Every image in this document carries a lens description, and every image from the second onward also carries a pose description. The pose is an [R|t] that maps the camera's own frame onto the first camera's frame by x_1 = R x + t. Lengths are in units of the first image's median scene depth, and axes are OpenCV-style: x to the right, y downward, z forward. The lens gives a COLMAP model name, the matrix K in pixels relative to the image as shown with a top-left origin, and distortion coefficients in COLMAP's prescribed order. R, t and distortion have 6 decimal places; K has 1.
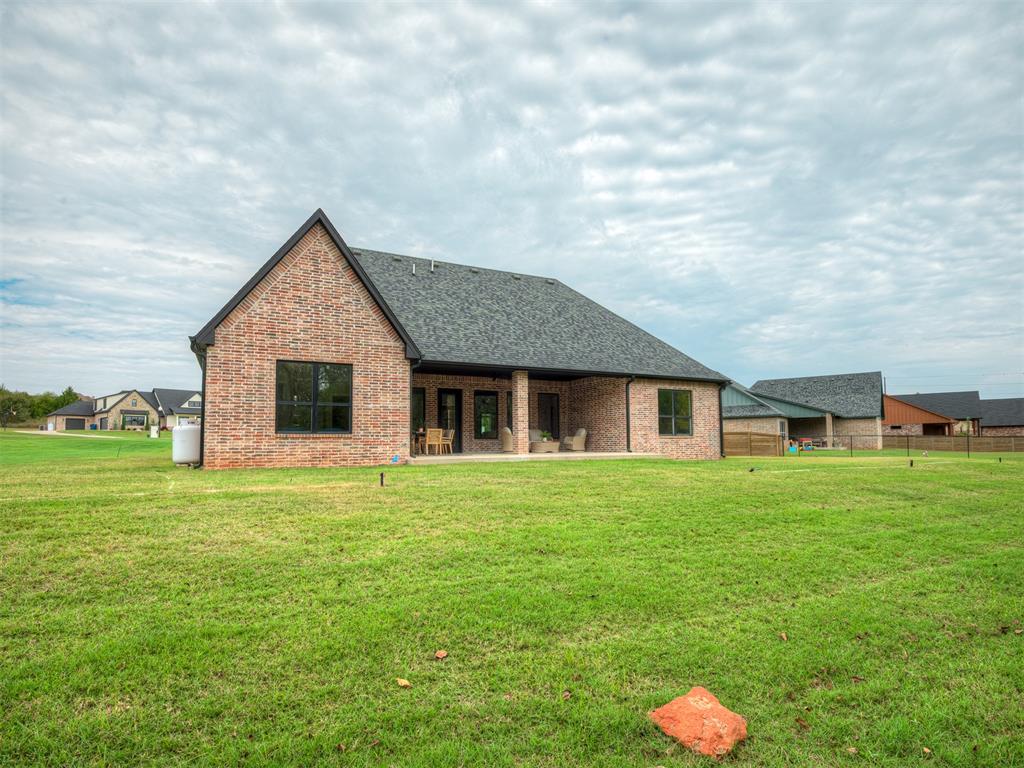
lens RADIAL K [[545.6, 0, 512.0], [0, 545.6, 384.0], [0, 0, 1]] dist [-0.006537, -0.001039]
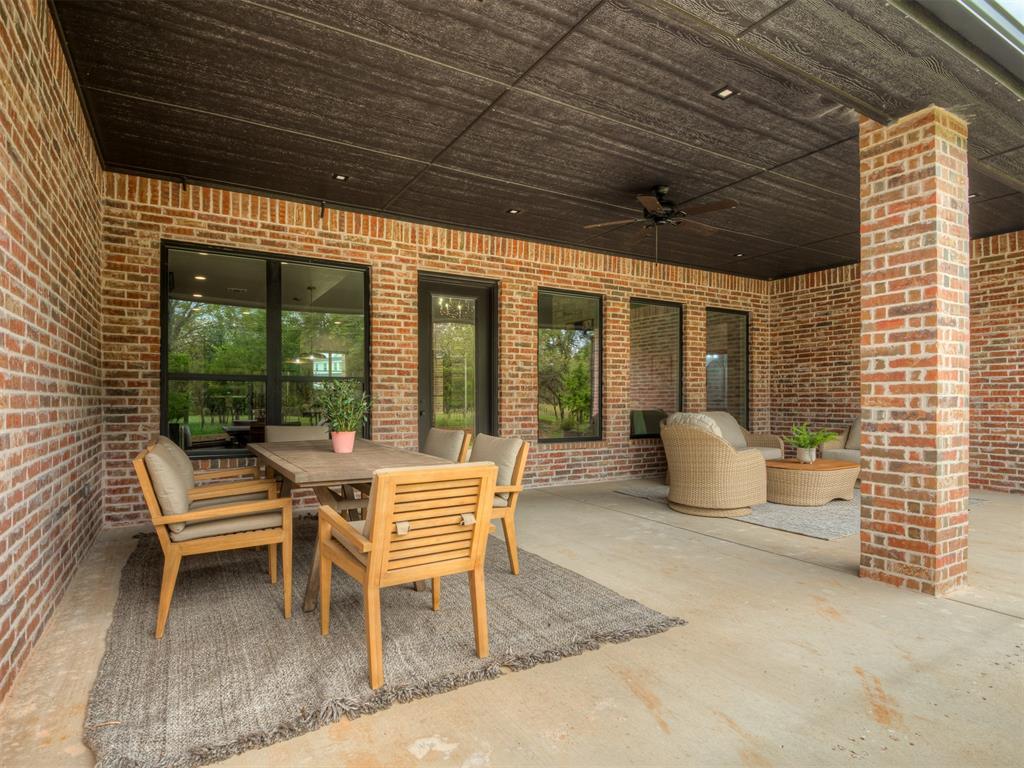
lens RADIAL K [[545.6, 0, 512.0], [0, 545.6, 384.0], [0, 0, 1]] dist [-0.006537, -0.001039]
pose [[0.999996, 0.002409, -0.001266, -0.084553], [-0.002322, 0.997896, 0.064792, 0.047273], [0.001420, -0.064789, 0.997898, 0.697838]]
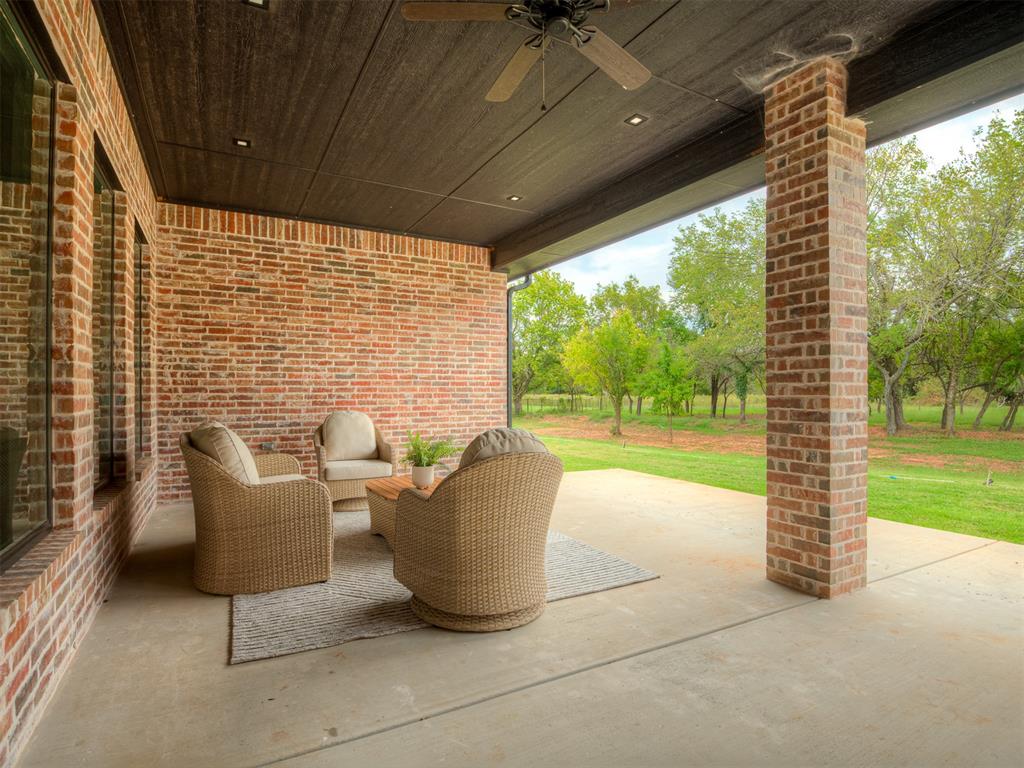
lens RADIAL K [[545.6, 0, 512.0], [0, 545.6, 384.0], [0, 0, 1]] dist [-0.006537, -0.001039]
pose [[0.043318, 0.016094, 0.998932, -0.130155], [-0.095131, 0.995393, -0.011912, 0.066698], [-0.994522, -0.094513, 0.044650, 0.931803]]
